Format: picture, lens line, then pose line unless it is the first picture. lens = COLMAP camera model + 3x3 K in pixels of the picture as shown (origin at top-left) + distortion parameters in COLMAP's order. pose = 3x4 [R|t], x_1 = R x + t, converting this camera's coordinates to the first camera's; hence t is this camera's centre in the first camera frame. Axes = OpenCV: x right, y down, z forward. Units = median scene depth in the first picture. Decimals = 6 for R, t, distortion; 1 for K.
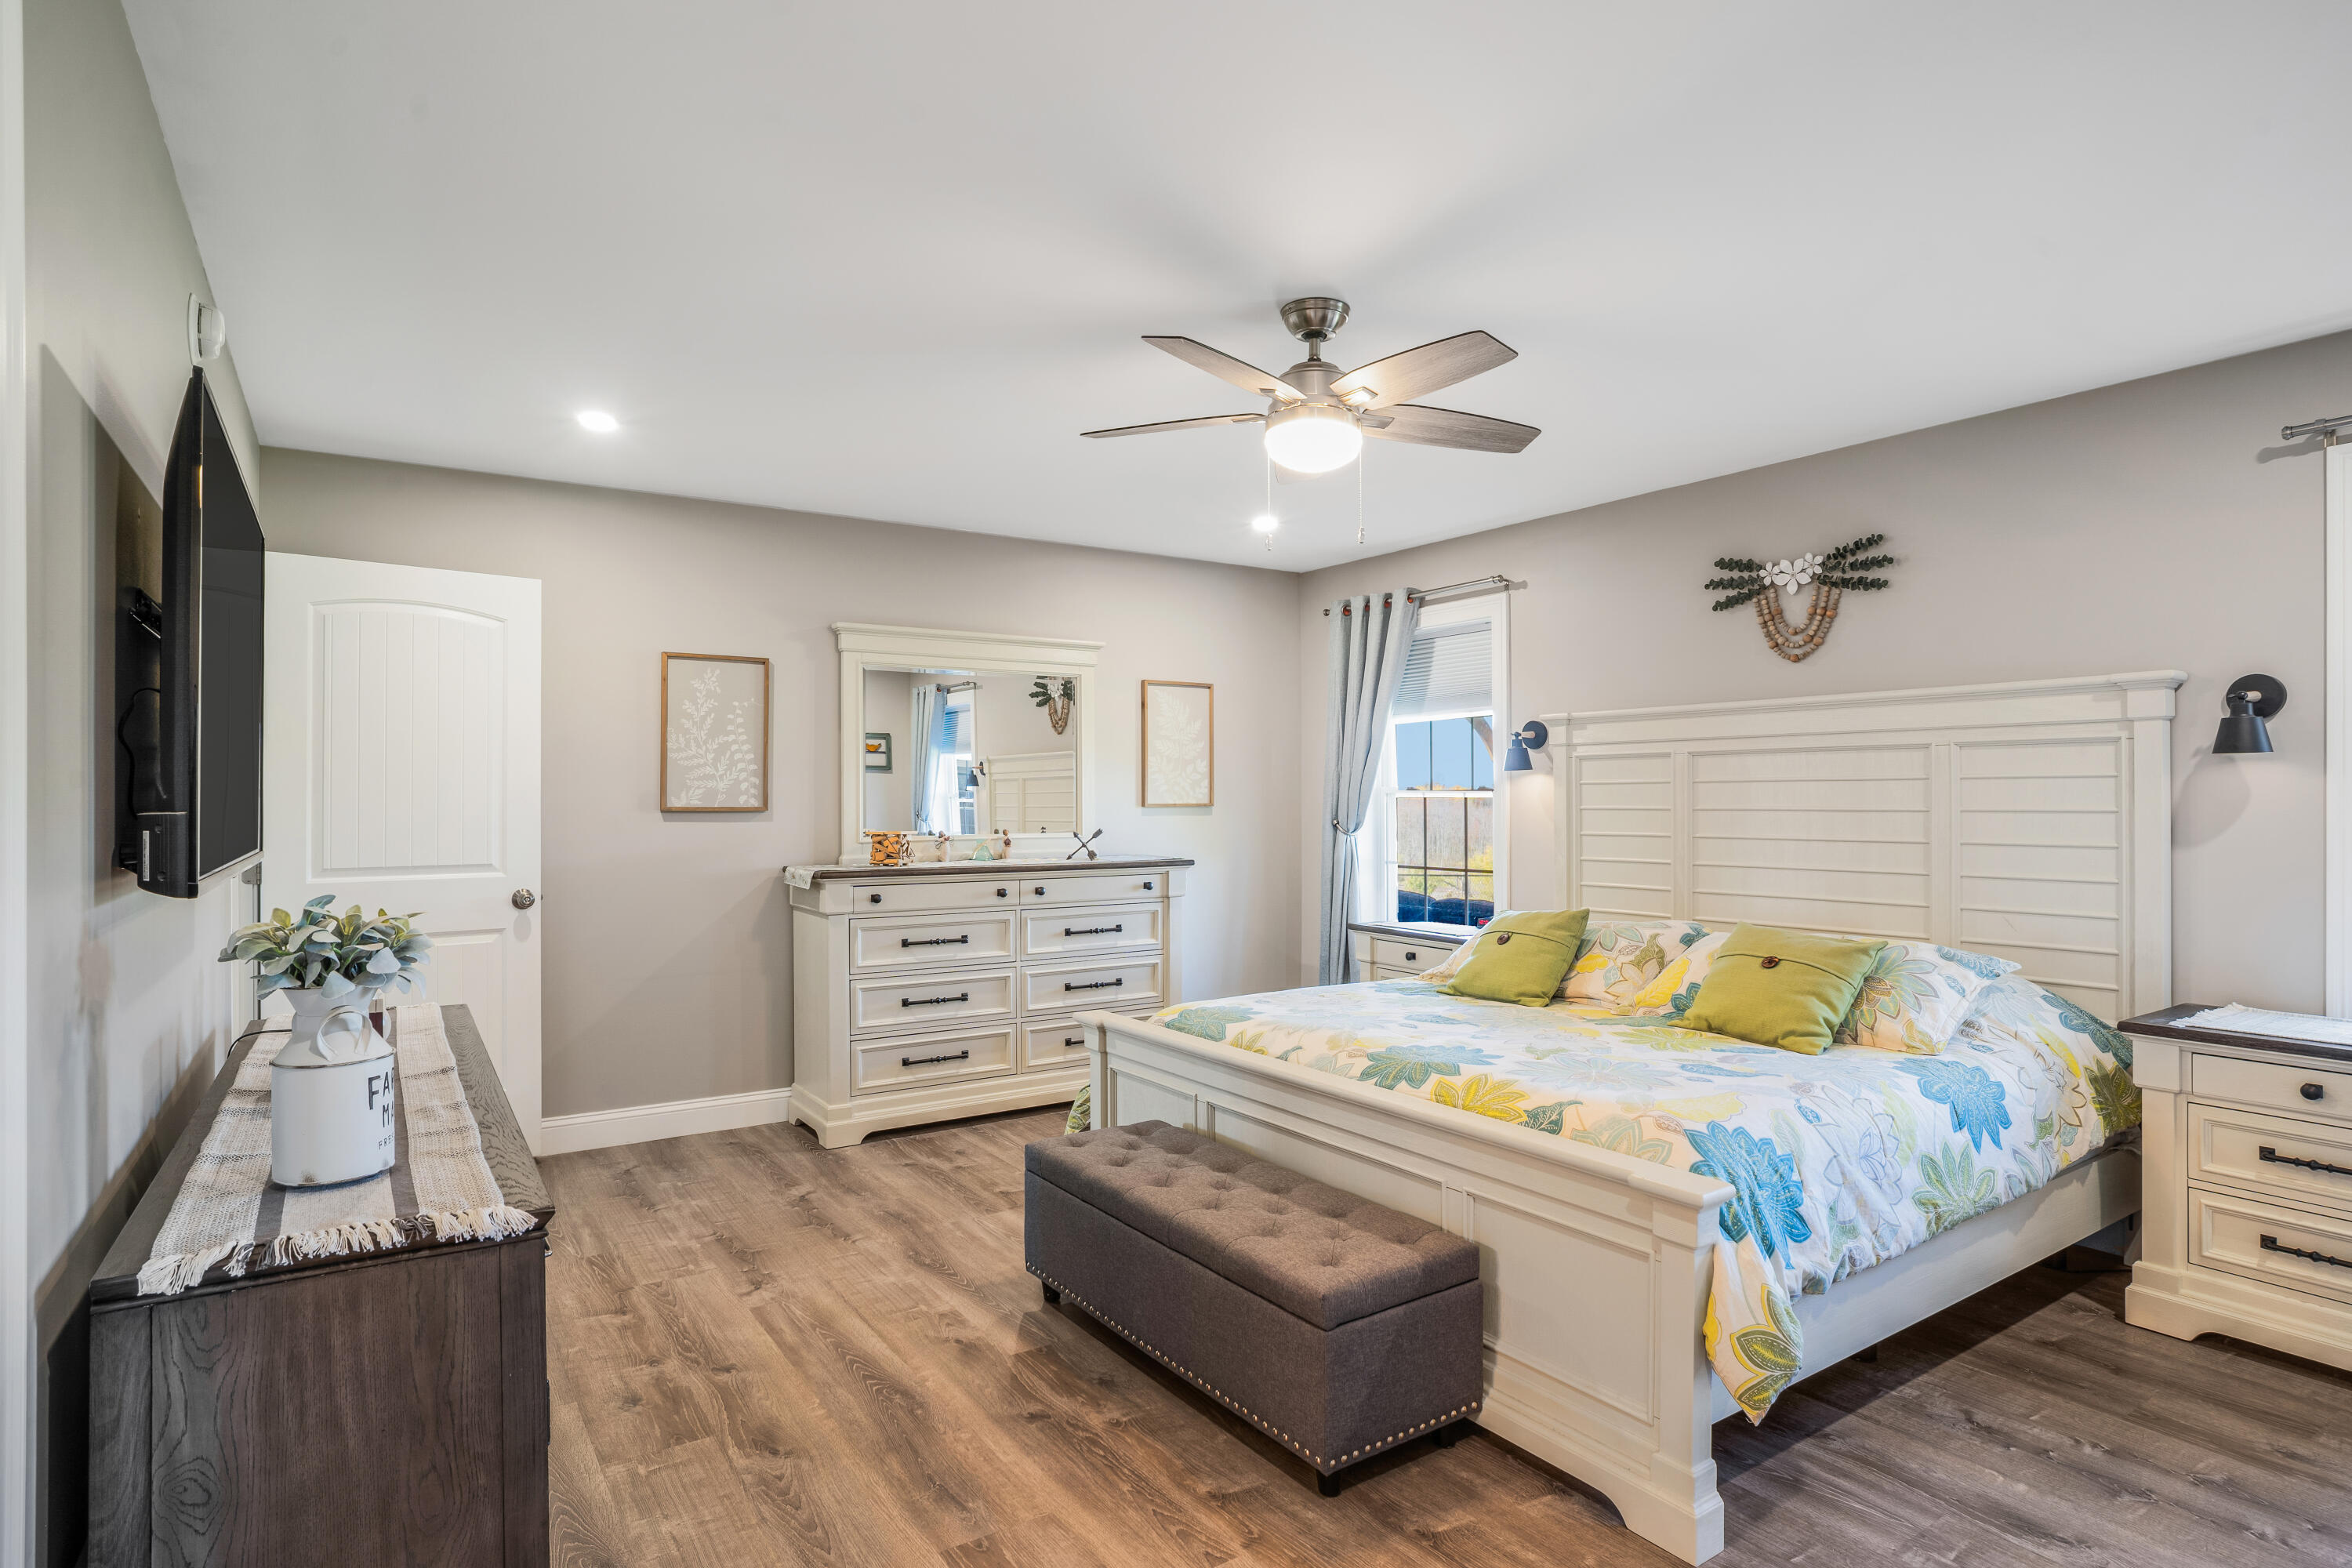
lens RADIAL K [[1235.2, 0, 1181.3], [0, 1235.2, 786.0], [0, 0, 1]] dist [-0.062474, 0.035094]
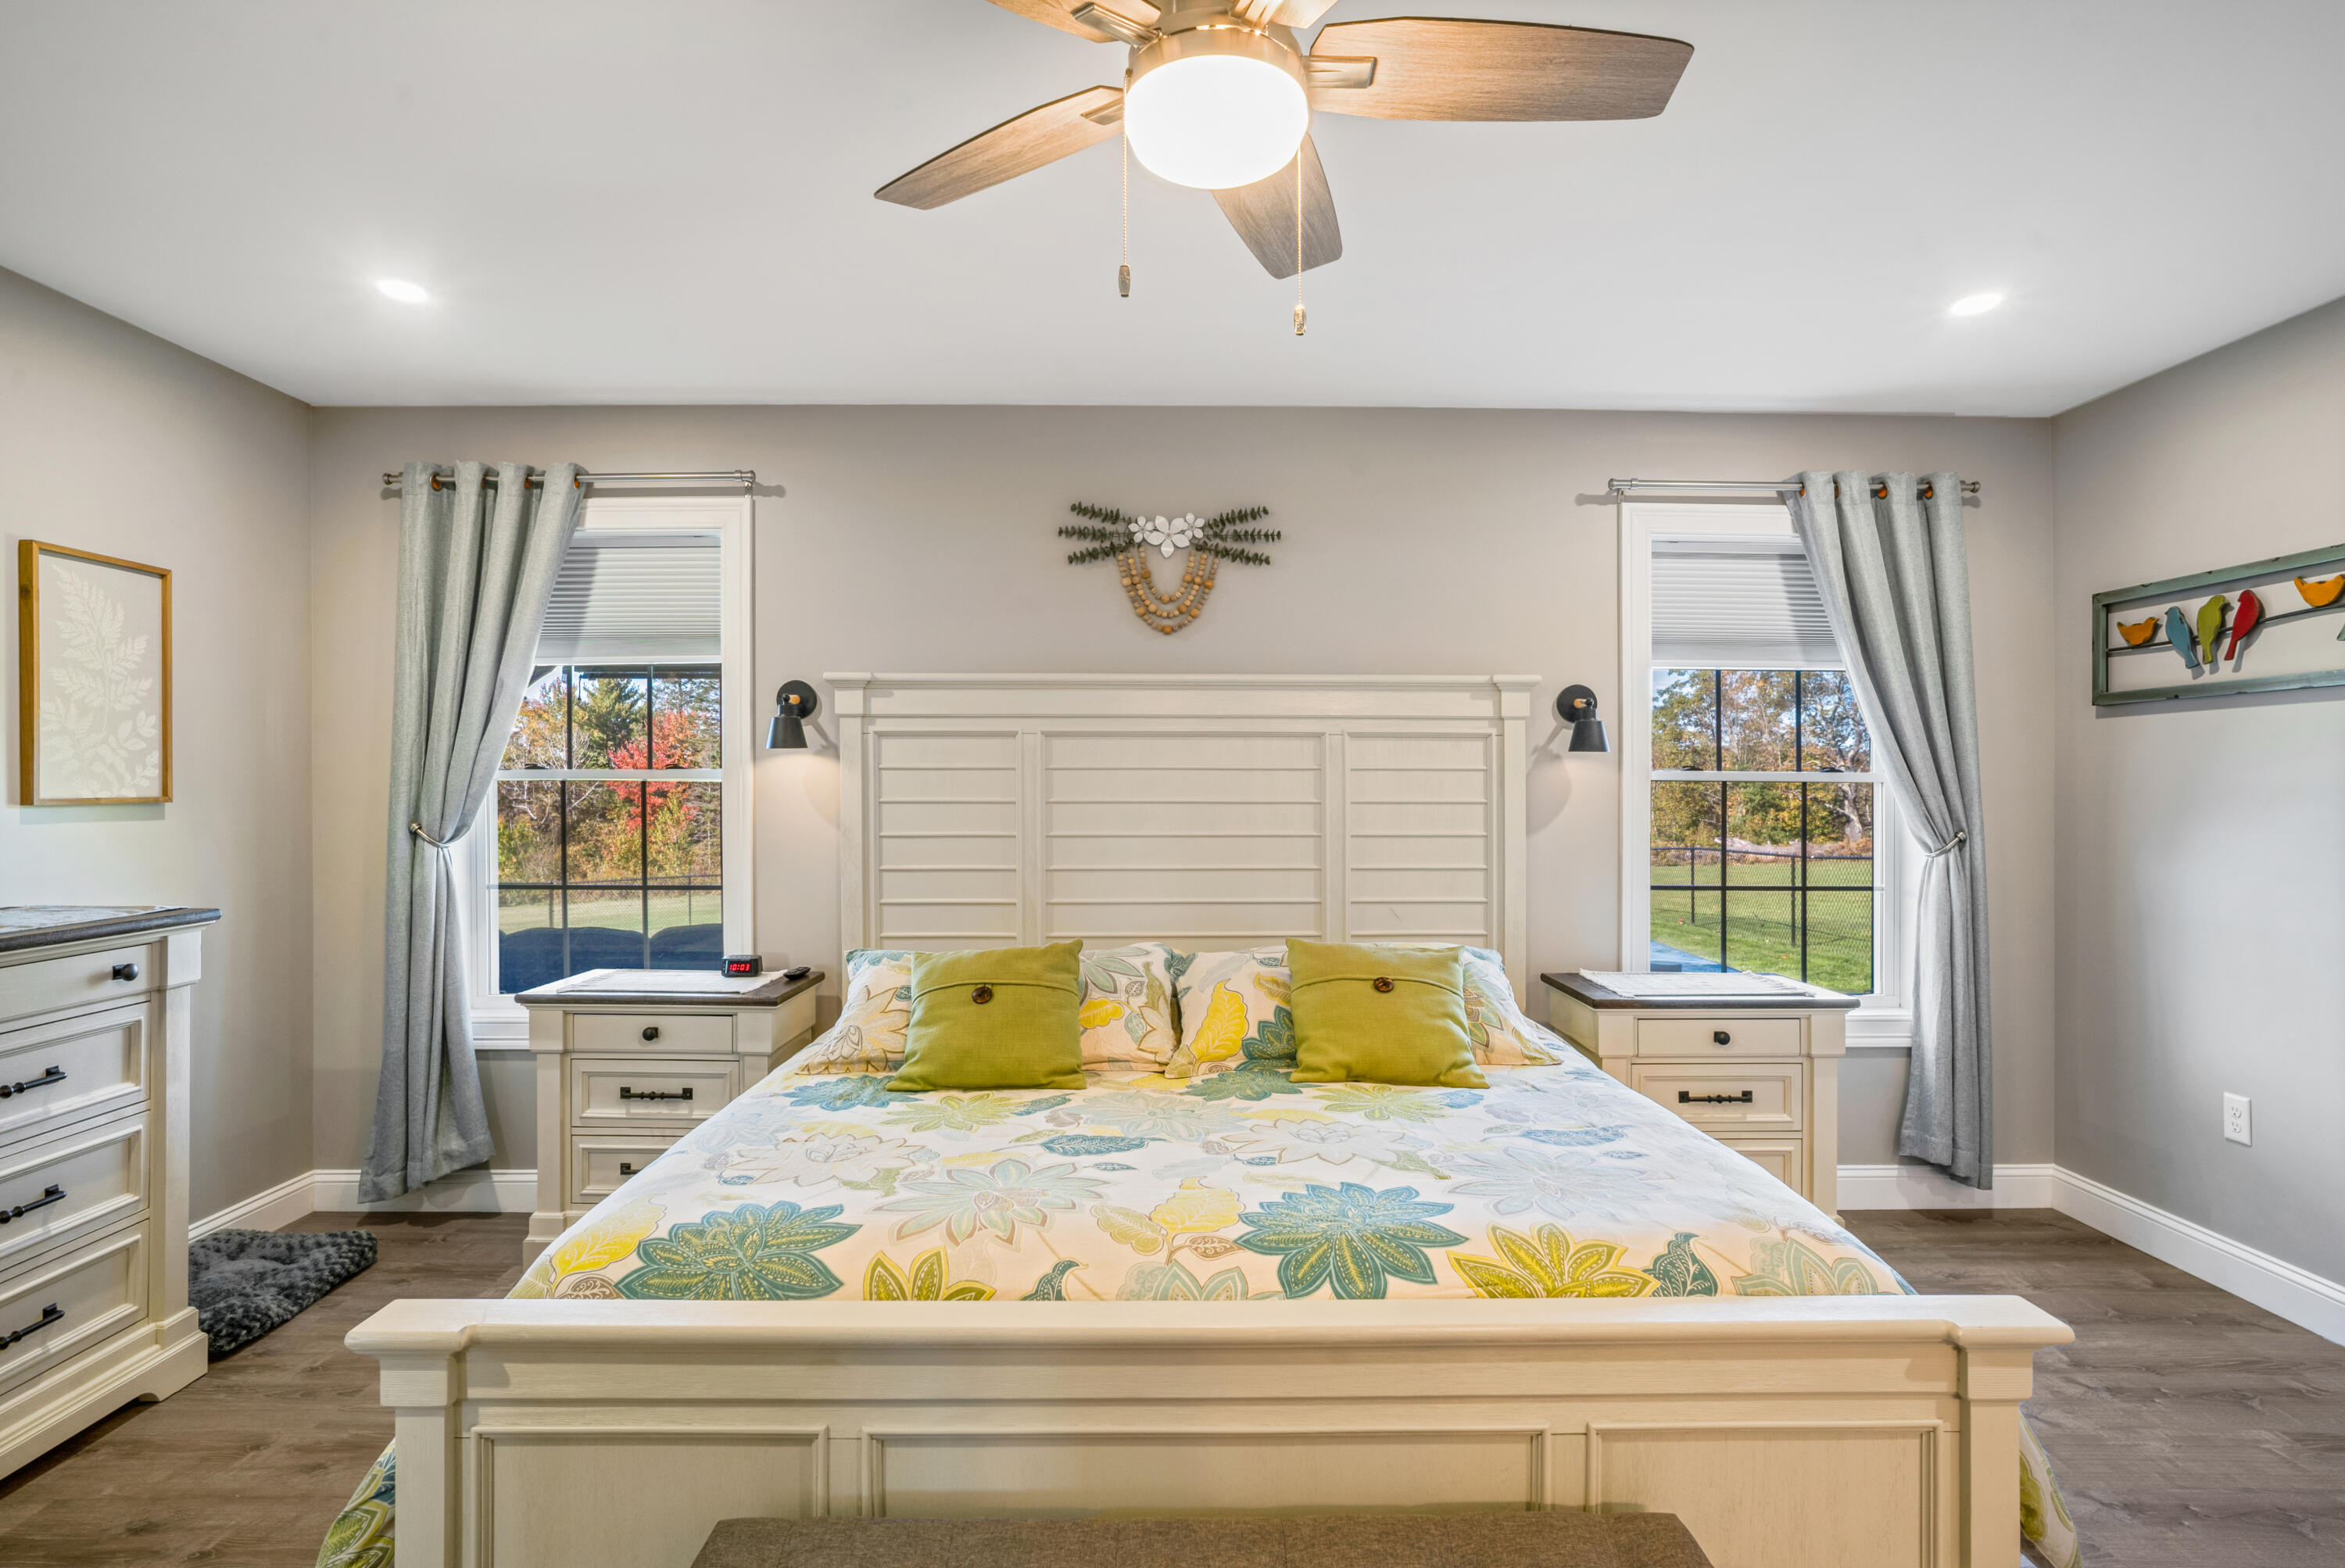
lens RADIAL K [[1231.5, 0, 1177.8], [0, 1231.5, 786.0], [0, 0, 1]] dist [-0.062474, 0.035094]
pose [[0.545568, -0.000197, 0.838066, -0.228978], [-0.011387, 0.999906, 0.007648, 0.001008], [-0.837989, -0.013715, 0.545515, 0.487686]]
